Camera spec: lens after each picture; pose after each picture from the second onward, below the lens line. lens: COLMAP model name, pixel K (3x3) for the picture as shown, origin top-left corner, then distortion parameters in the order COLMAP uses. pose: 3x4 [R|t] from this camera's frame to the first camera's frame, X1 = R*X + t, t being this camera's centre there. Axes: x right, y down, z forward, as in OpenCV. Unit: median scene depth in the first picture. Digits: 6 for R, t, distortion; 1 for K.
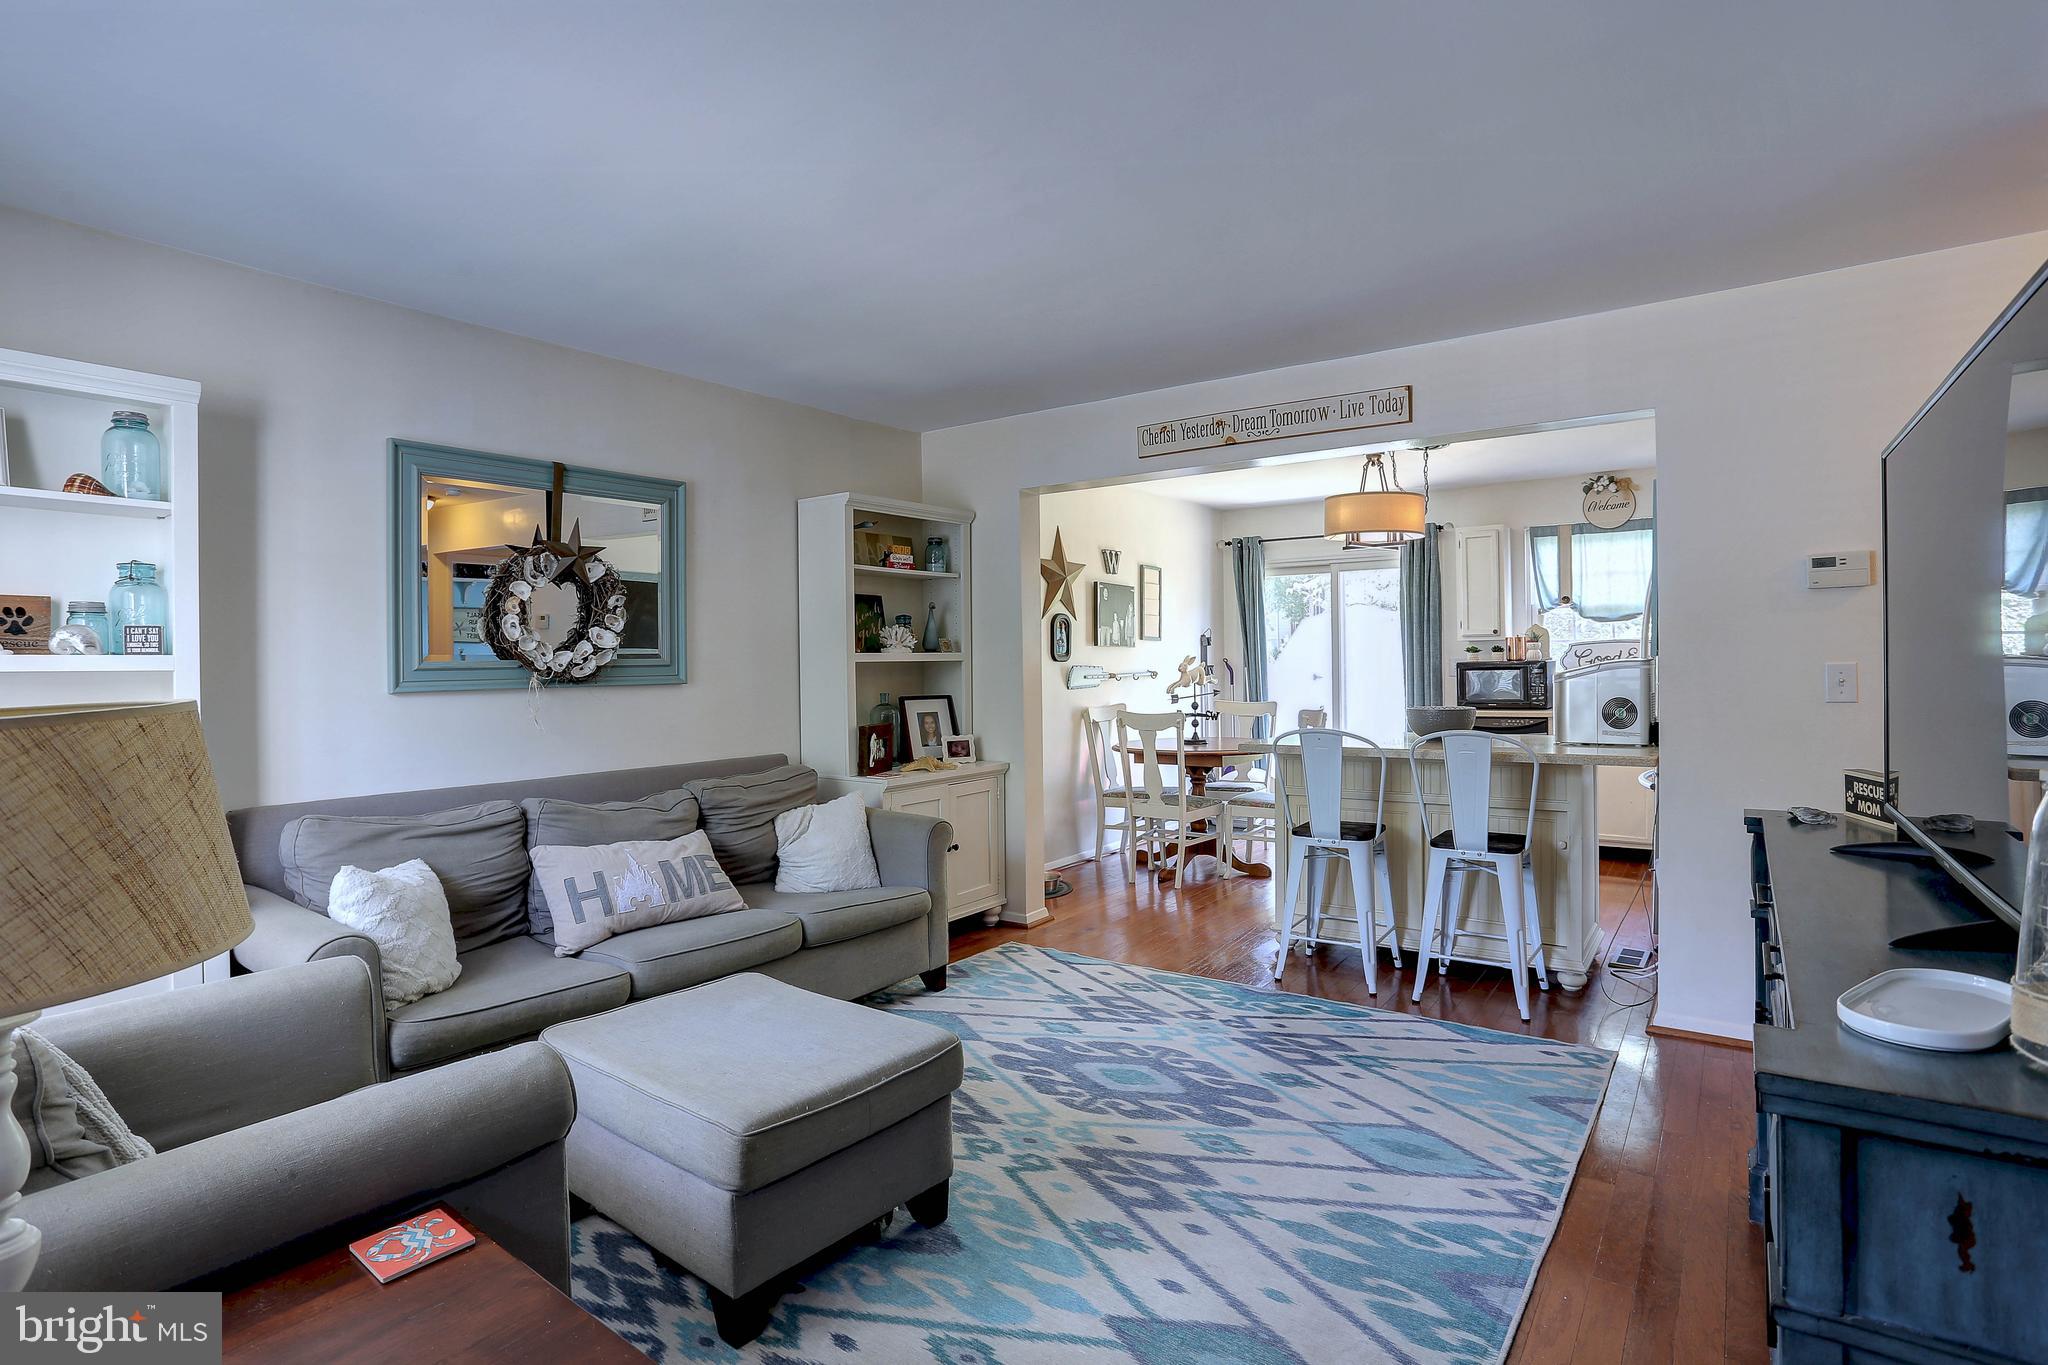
lens RADIAL K [[1023.7, 0, 1005.5], [0, 1023.7, 651.8], [0, 0, 1]] dist [-0.084042, 0.041388]
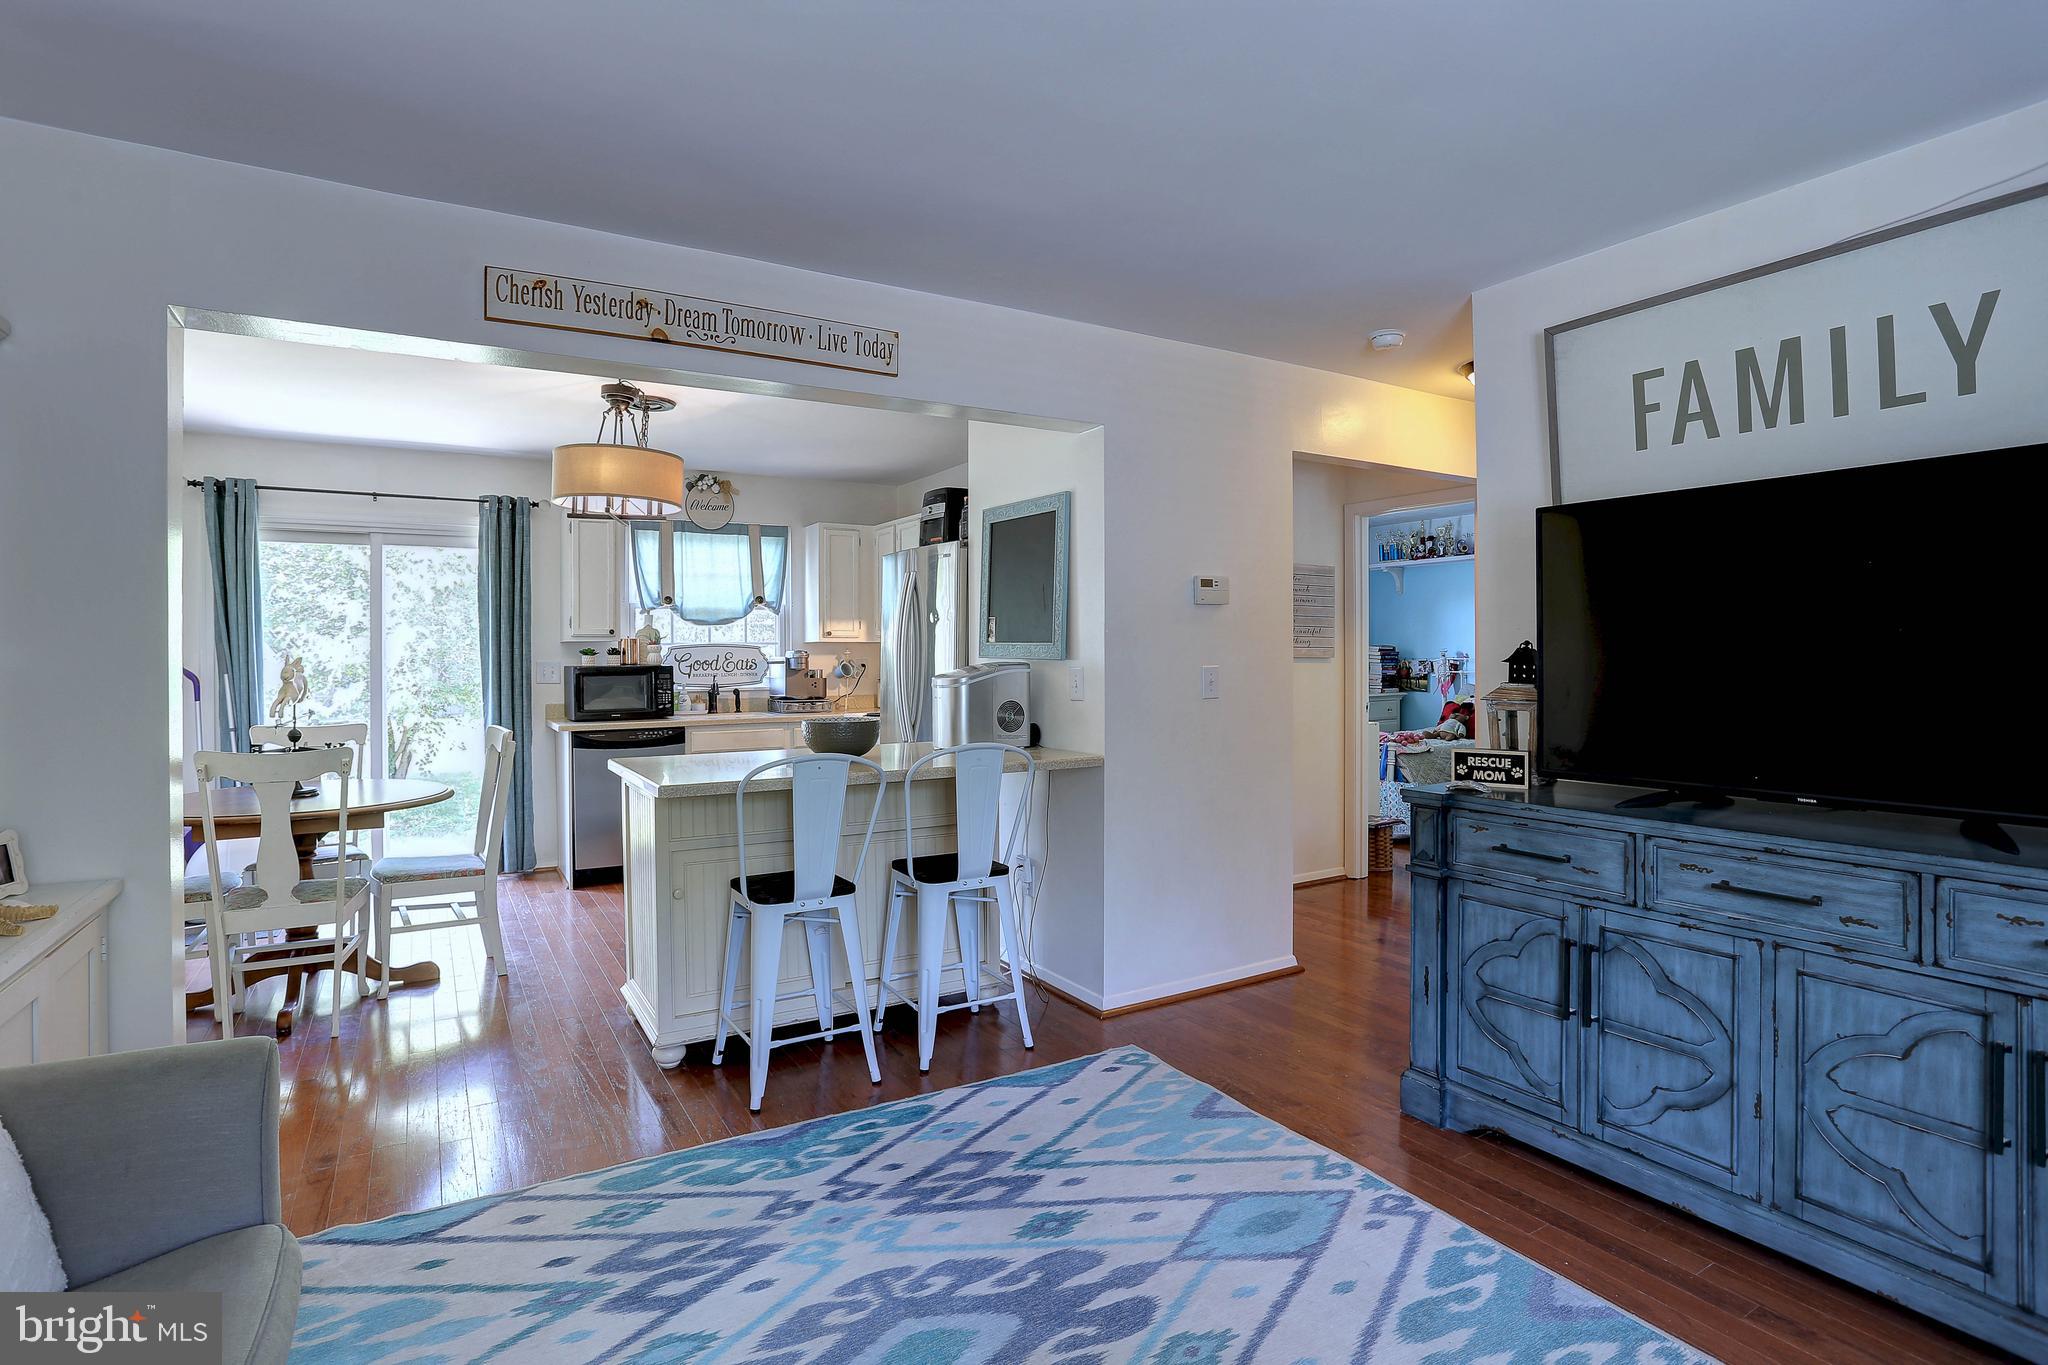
lens RADIAL K [[1023.7, 0, 1005.5], [0, 1023.7, 651.8], [0, 0, 1]] dist [-0.084042, 0.041388]
pose [[0.384520, 0.013021, 0.923025, -0.211480], [-0.007921, 0.999910, -0.010806, 0.004608], [-0.923083, -0.003156, 0.384588, 0.374212]]
